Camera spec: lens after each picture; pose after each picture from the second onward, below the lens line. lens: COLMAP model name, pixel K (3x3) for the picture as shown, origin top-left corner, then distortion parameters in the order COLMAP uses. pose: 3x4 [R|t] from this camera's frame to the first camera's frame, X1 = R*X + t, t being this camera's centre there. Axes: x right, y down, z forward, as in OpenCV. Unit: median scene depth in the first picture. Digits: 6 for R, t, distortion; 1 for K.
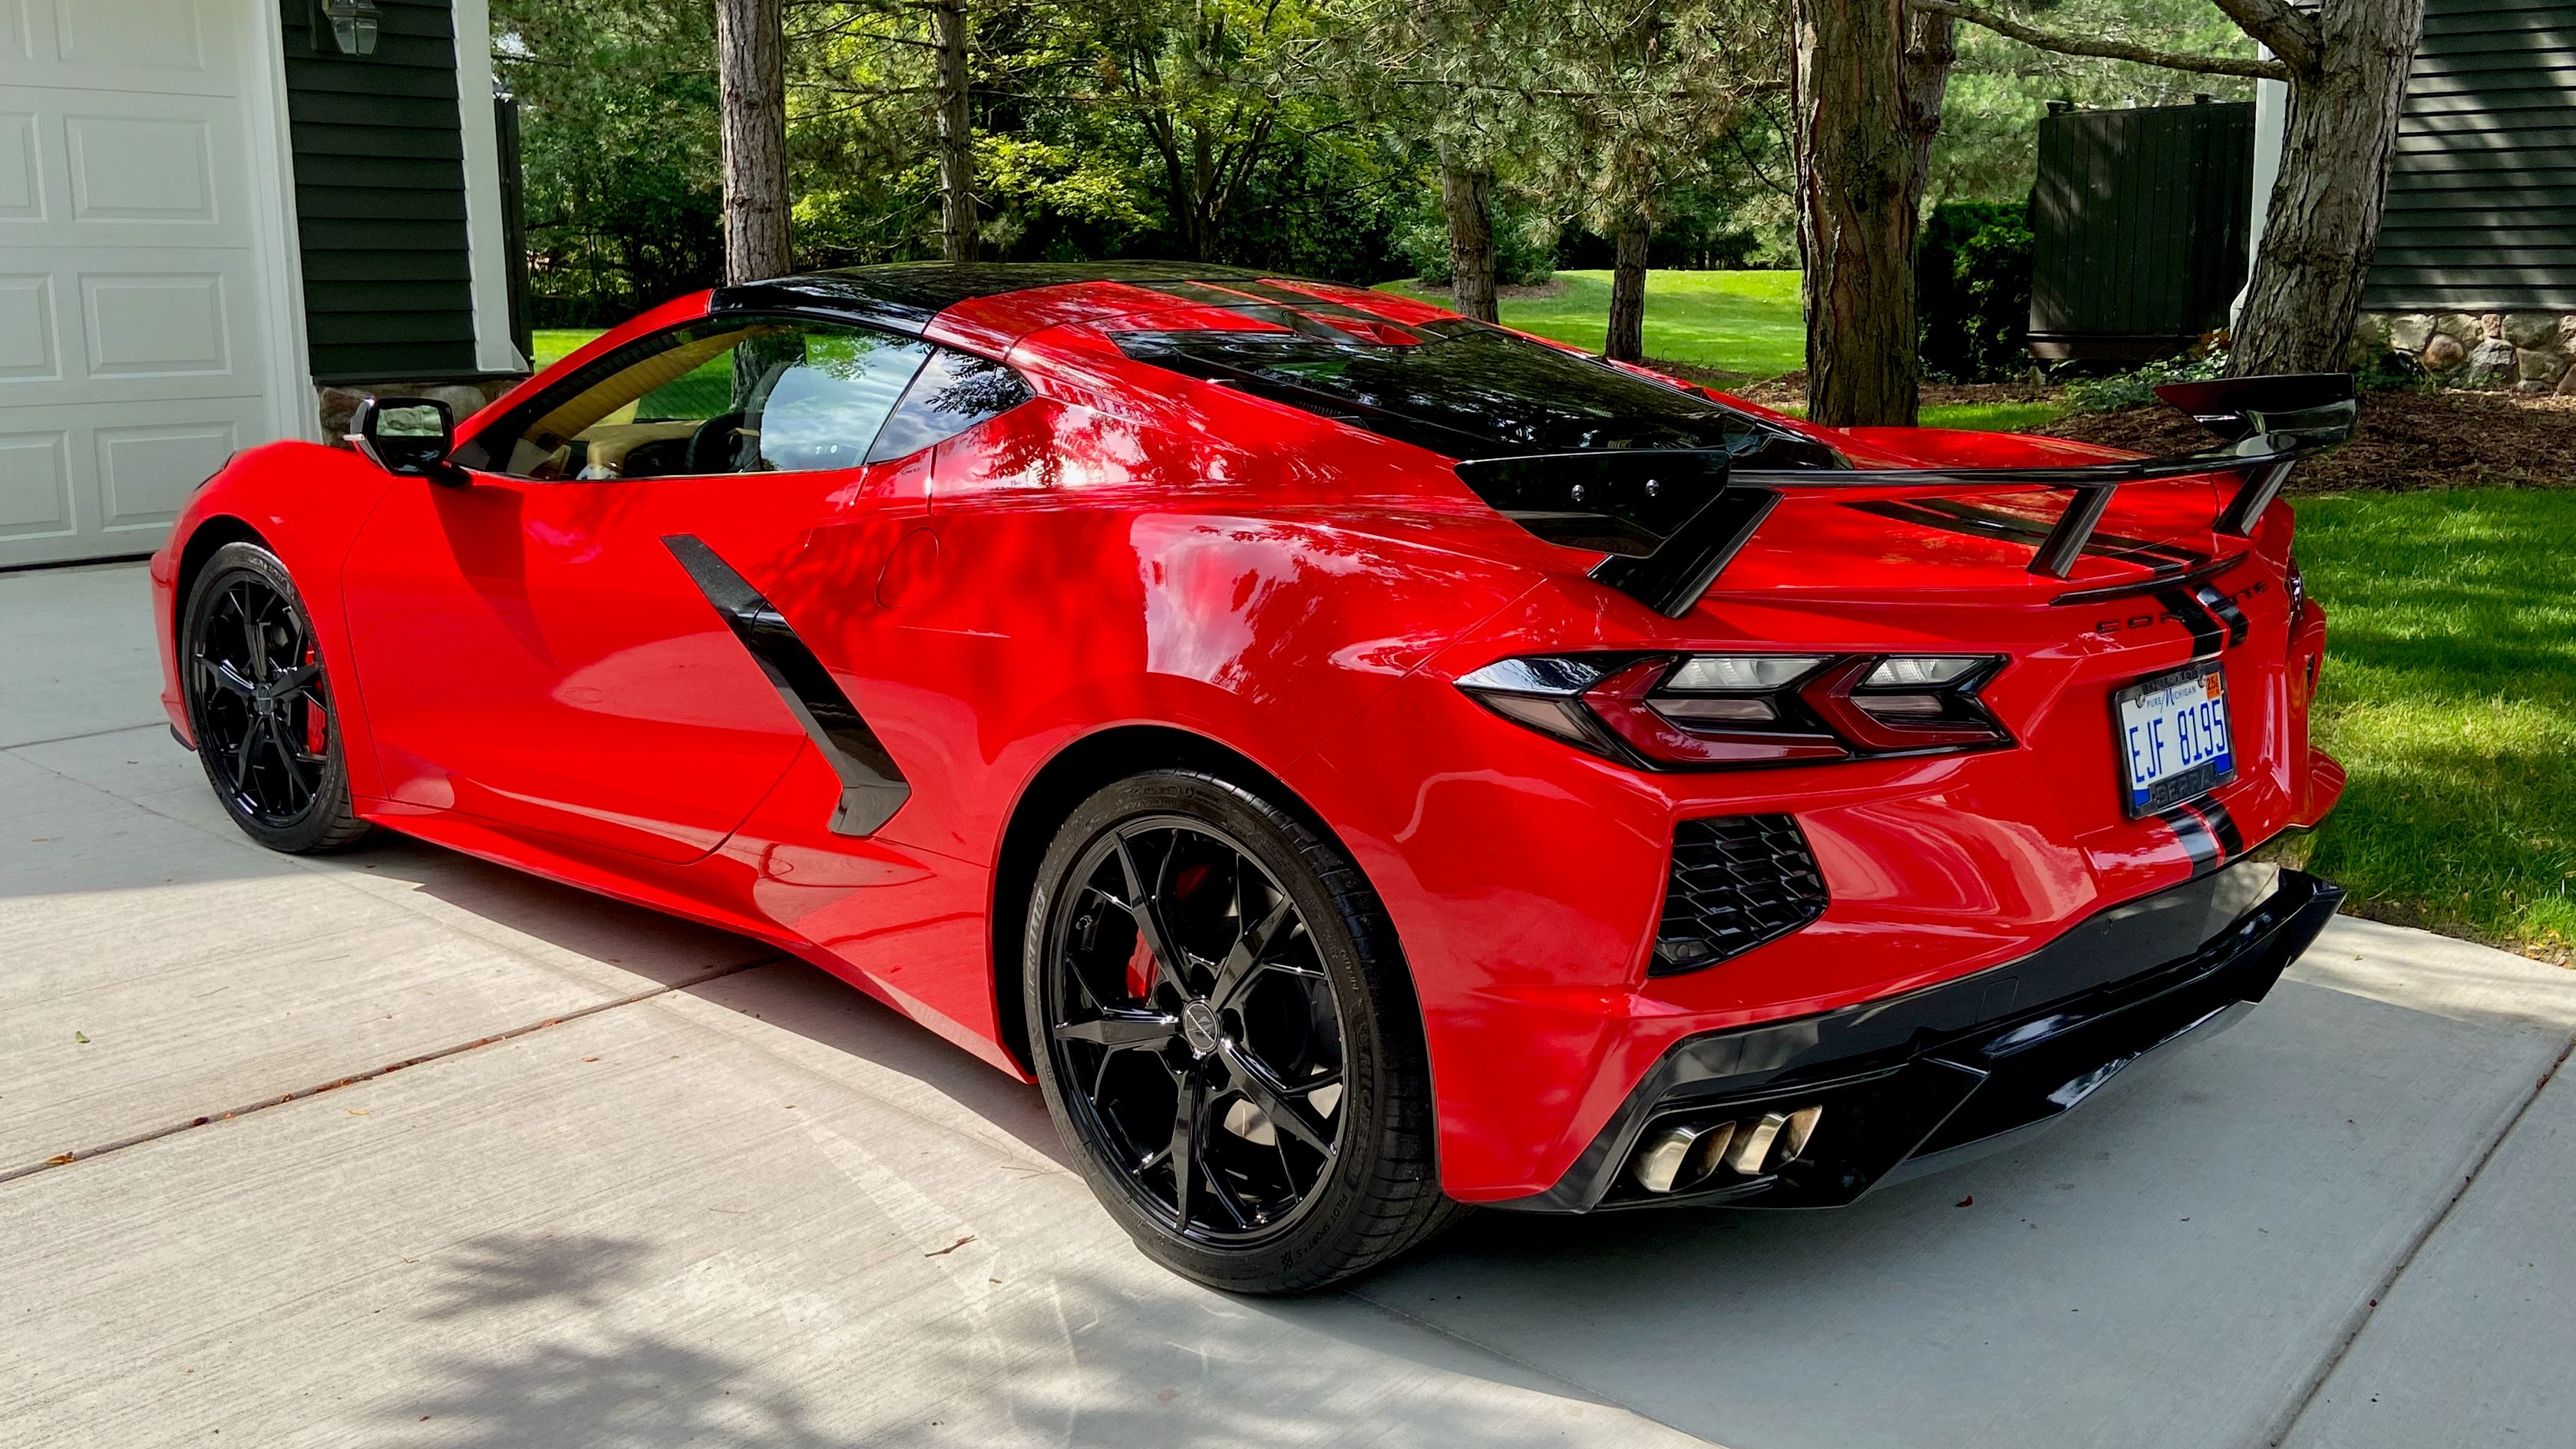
lens RADIAL K [[2108.3, 0, 1154.7], [0, 2108.3, 652.4], [0, 0, 1]] dist [0.121812, -0.158938]
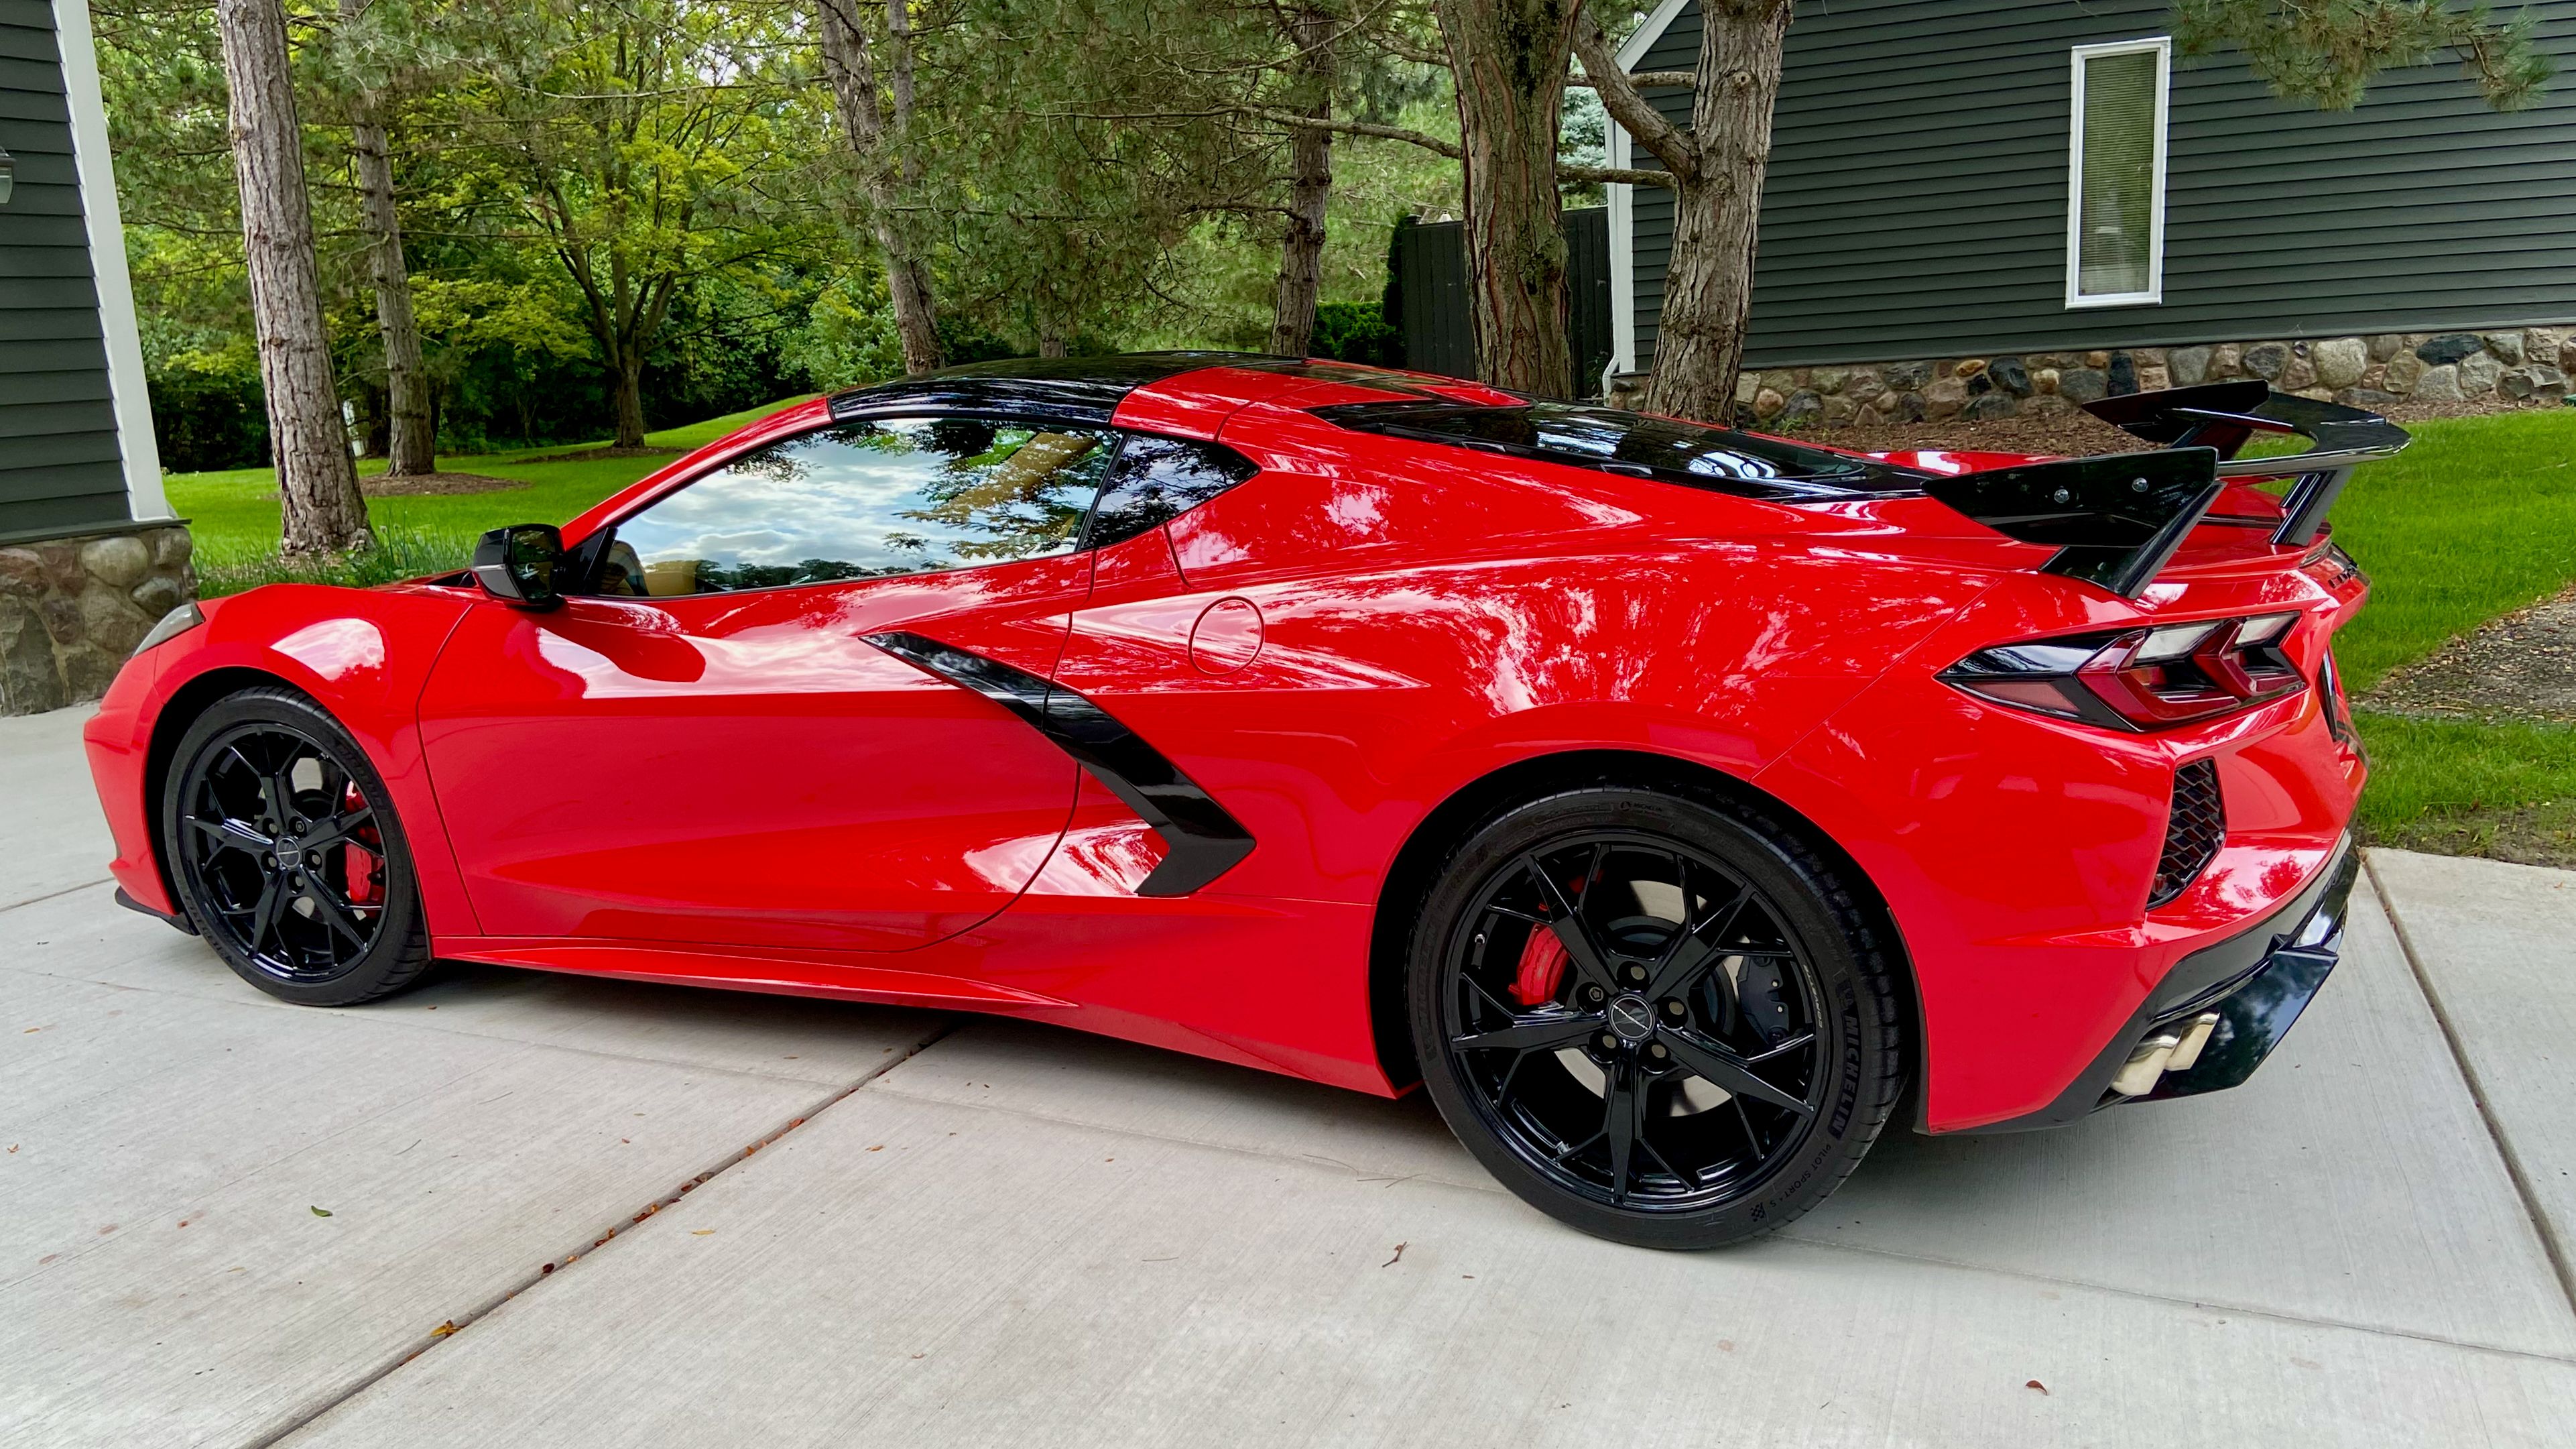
lens RADIAL K [[1909.9, 0, 1131.5], [0, 1909.9, 733.4], [0, 0, 1]] dist [0.086639, -0.134756]
pose [[0.959162, -0.101724, 0.263931, -0.123526], [0.101263, 0.994741, 0.015389, -0.002874], [-0.264108, 0.011966, 0.964419, 0.026764]]
